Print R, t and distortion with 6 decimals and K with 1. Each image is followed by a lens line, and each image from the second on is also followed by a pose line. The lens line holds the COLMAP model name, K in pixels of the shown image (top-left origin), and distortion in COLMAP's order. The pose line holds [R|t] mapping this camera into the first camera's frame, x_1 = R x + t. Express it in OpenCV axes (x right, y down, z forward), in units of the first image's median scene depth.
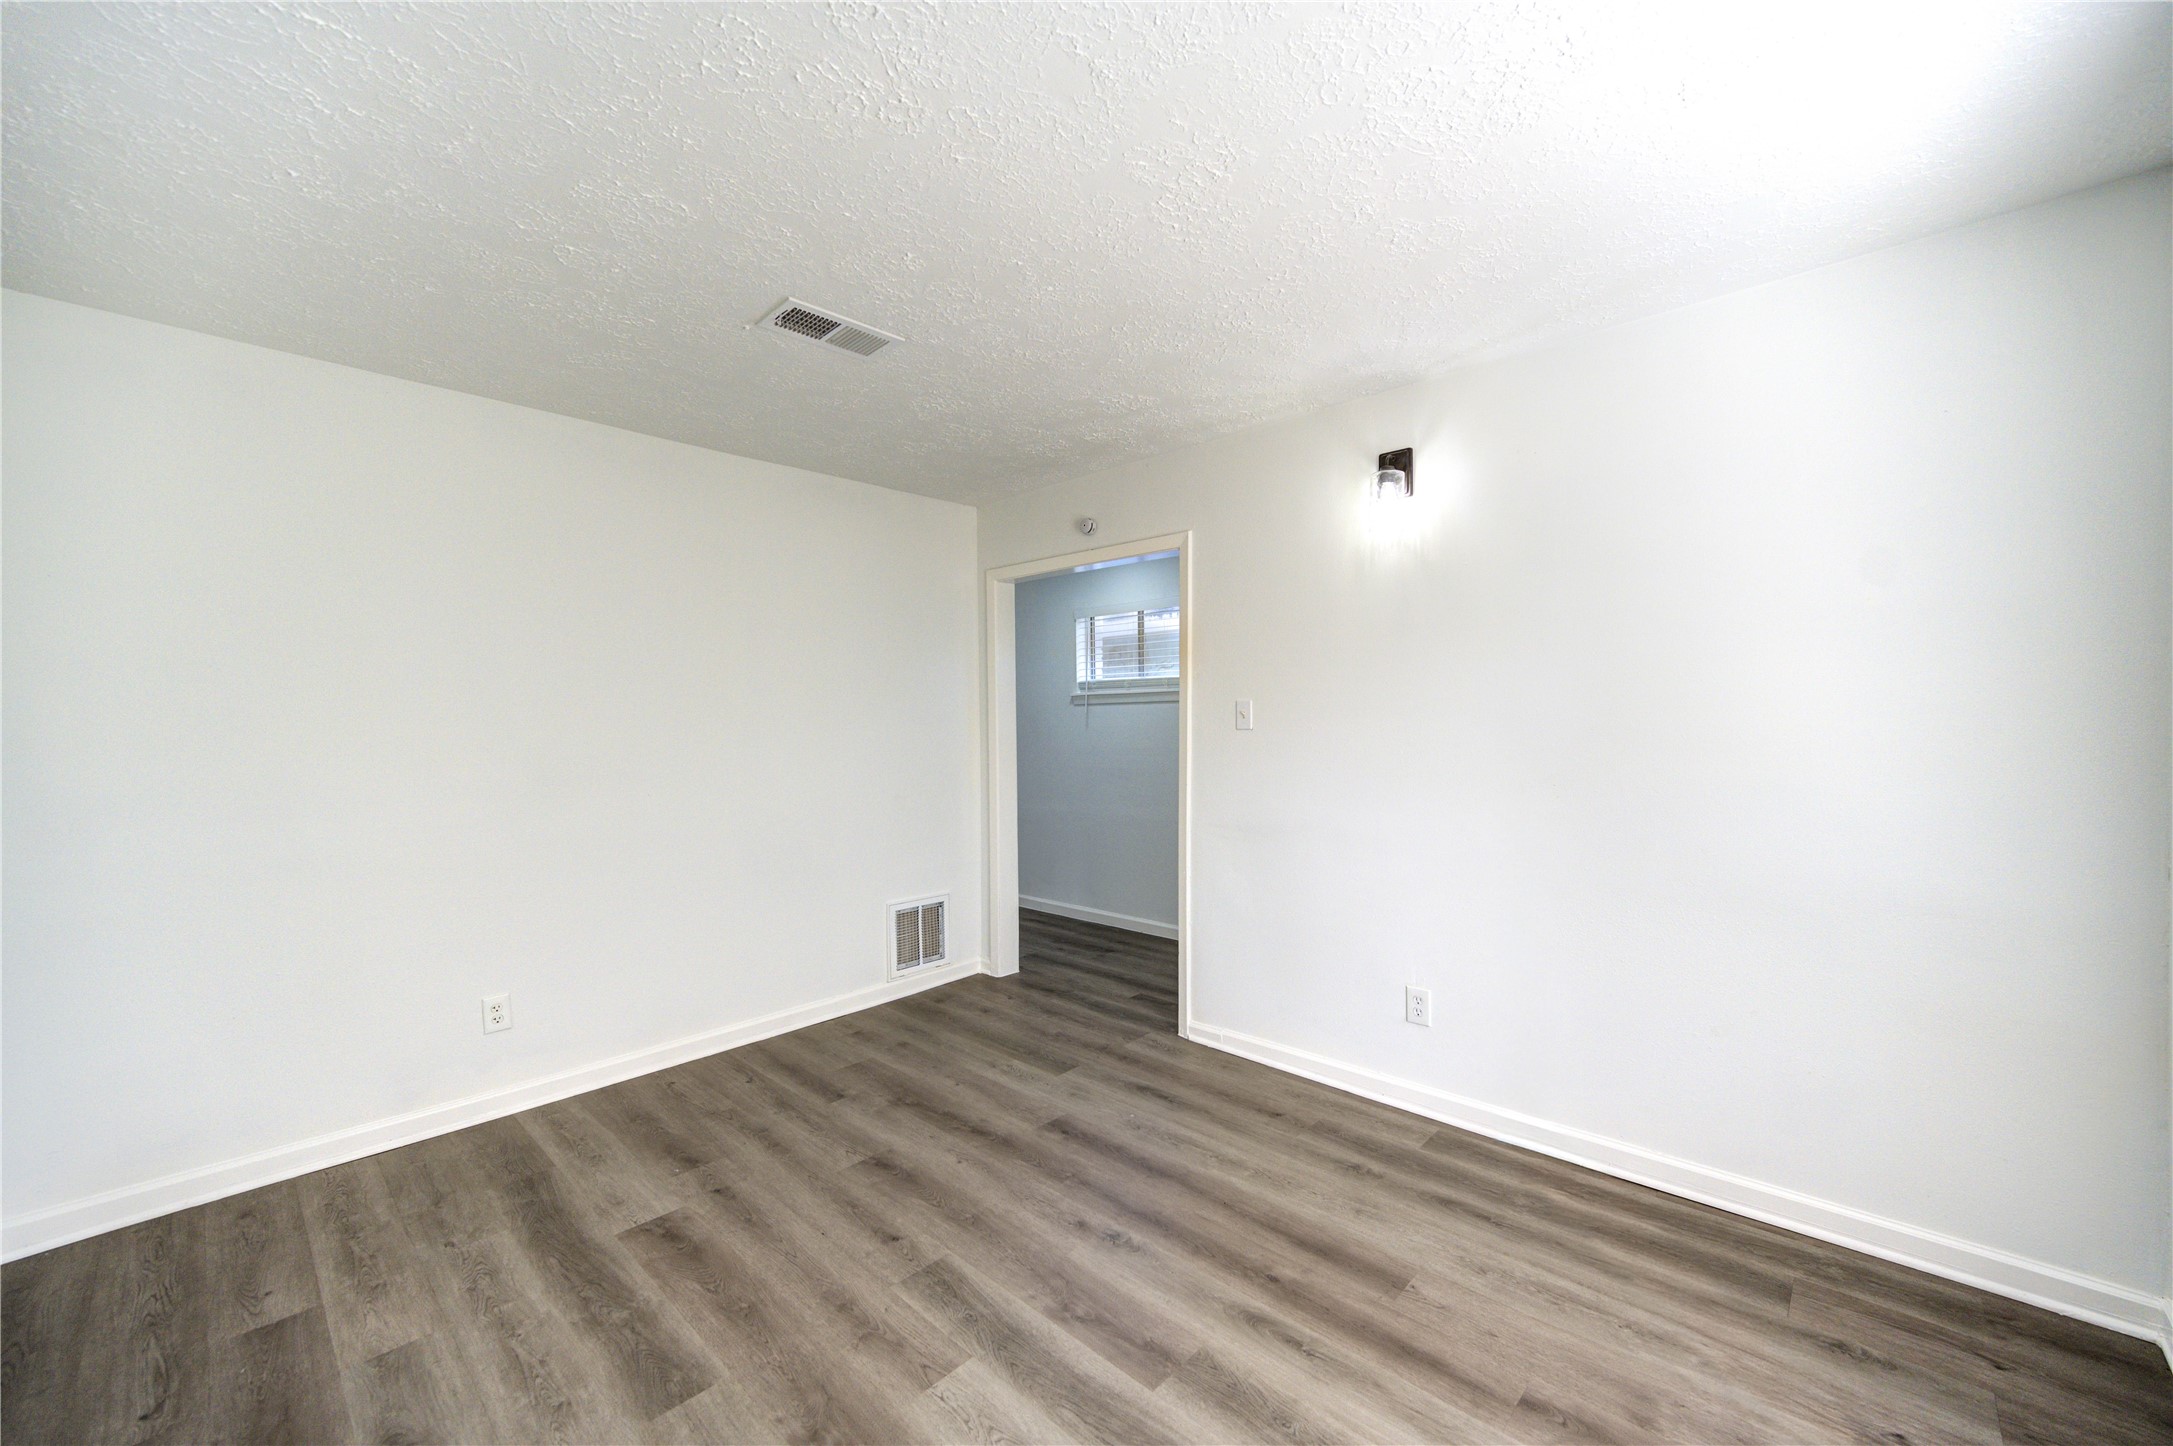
lens RADIAL K [[846.4, 0, 1094.4], [0, 846.4, 732.9], [0, 0, 1]] dist [0.011226, -0.005285]
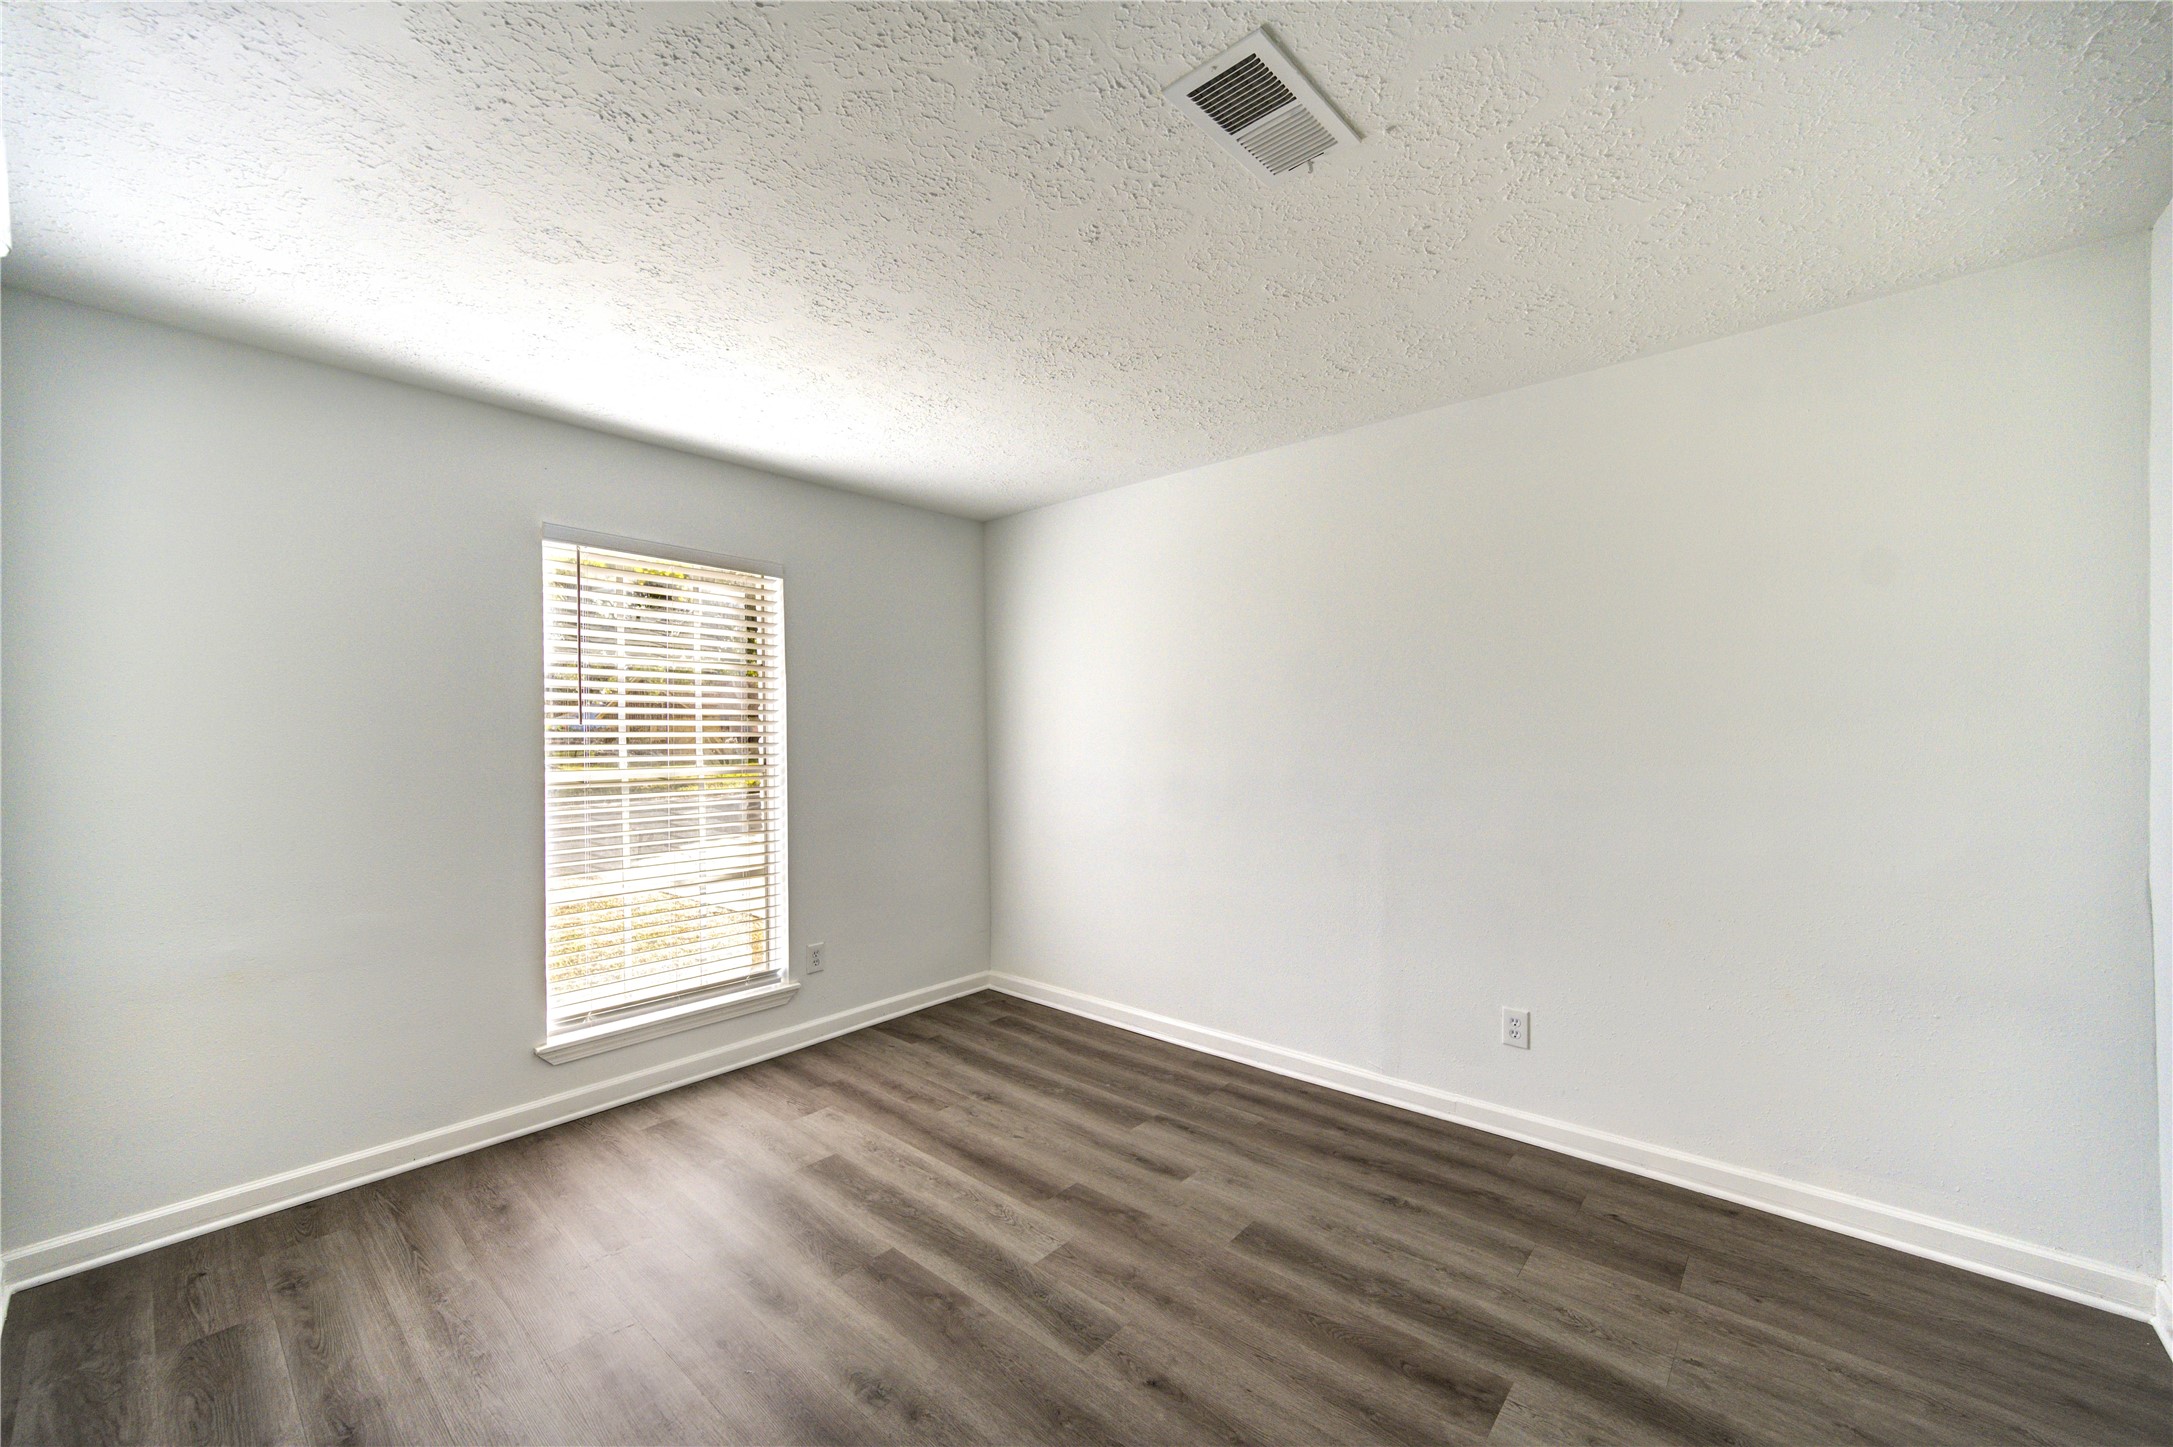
lens RADIAL K [[846.4, 0, 1094.4], [0, 846.4, 733.4], [0, 0, 1]] dist [0.011226, -0.005285]
pose [[-0.999172, 0.021198, -0.034730, -0.161639], [0.020634, 0.999651, 0.016521, -0.028561], [0.035068, 0.015791, -0.999260, 1.745719]]
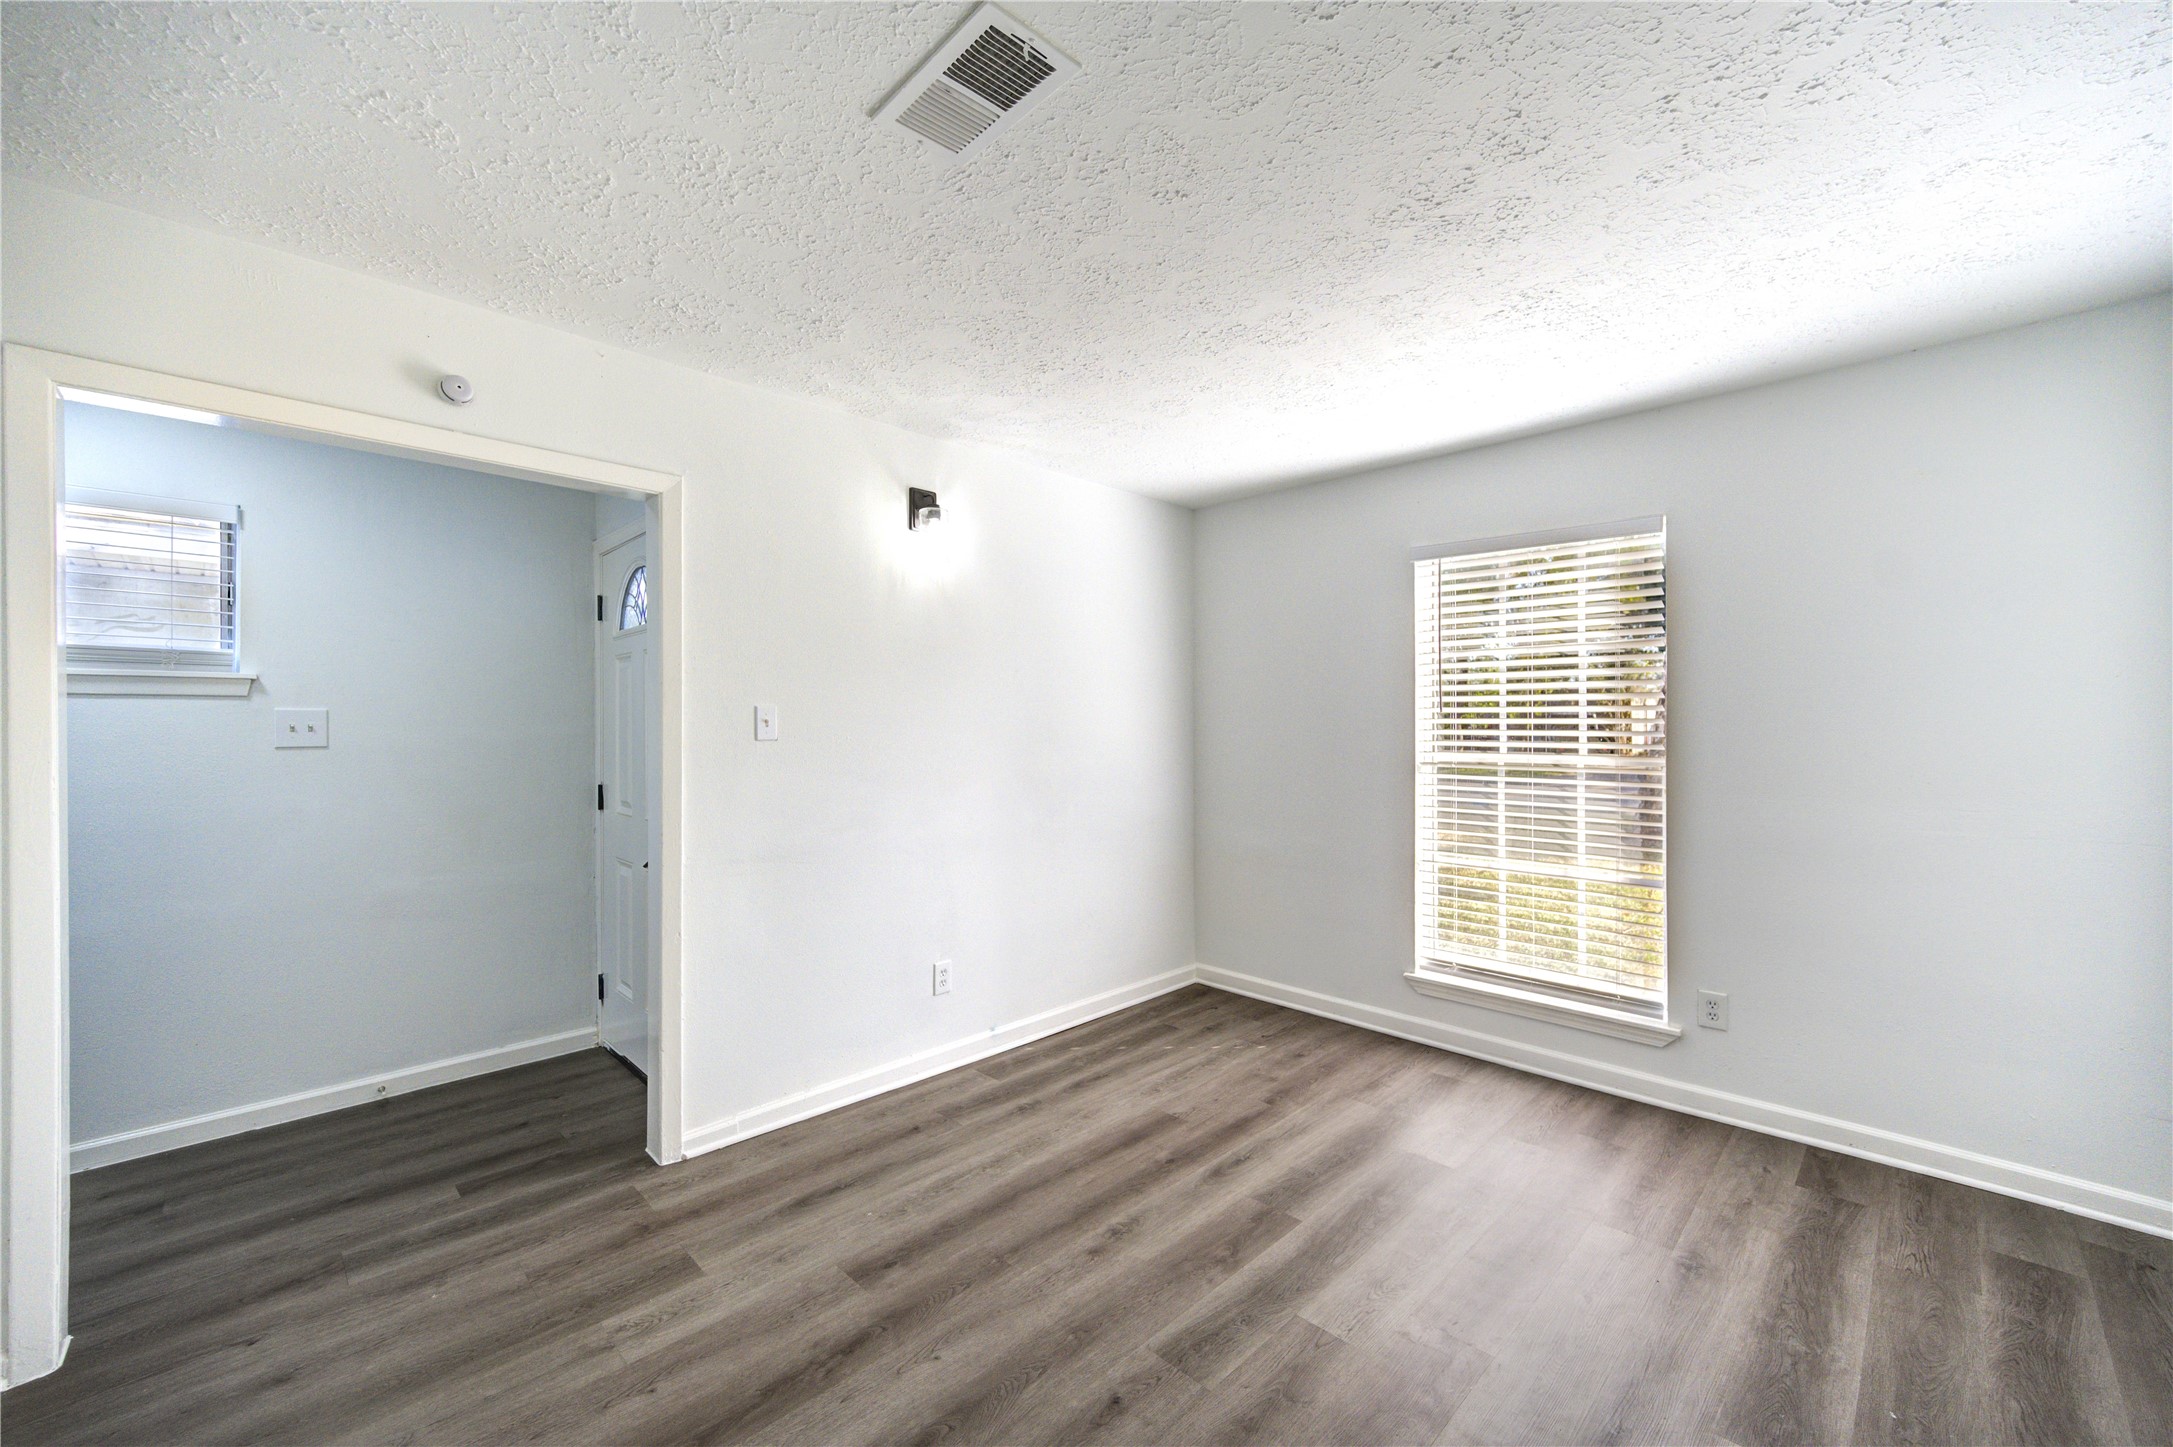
lens RADIAL K [[851.1, 0, 1096.0], [0, 851.1, 729.0], [0, 0, 1]] dist [0.000043, -0.000344]
pose [[0.024859, 0.009219, 0.999648, -0.982720], [0.016628, 0.999815, -0.009634, -0.001691], [-0.999553, 0.016862, 0.024701, 0.966222]]
